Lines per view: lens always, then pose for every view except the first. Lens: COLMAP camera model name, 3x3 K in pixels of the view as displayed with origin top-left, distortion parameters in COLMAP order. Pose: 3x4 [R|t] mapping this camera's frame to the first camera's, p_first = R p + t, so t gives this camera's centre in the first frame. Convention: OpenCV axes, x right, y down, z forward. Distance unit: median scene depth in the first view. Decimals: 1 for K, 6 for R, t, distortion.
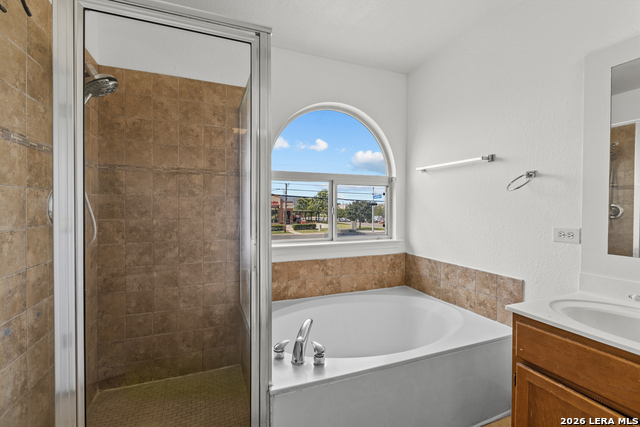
lens RADIAL K [[283.7, 0, 316.5], [0, 283.7, 208.6], [0, 0, 1]] dist [0.006207, -0.000194]
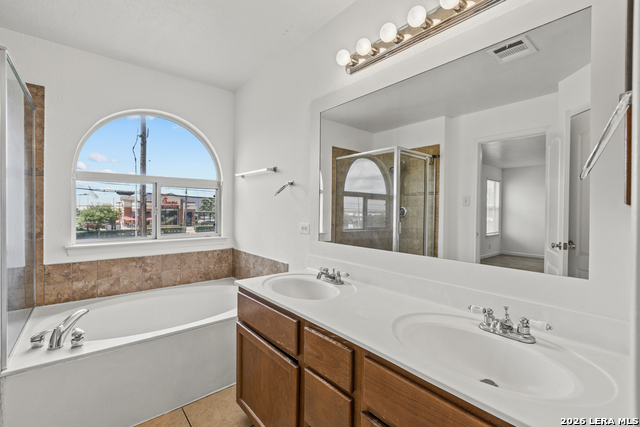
lens RADIAL K [[283.7, 0, 316.5], [0, 283.7, 208.6], [0, 0, 1]] dist [0.006207, -0.000194]
pose [[0.953543, 0.003541, 0.301235, 0.318068], [-0.002424, 0.999989, -0.004084, 0.001188], [-0.301246, 0.003164, 0.953541, -0.204583]]
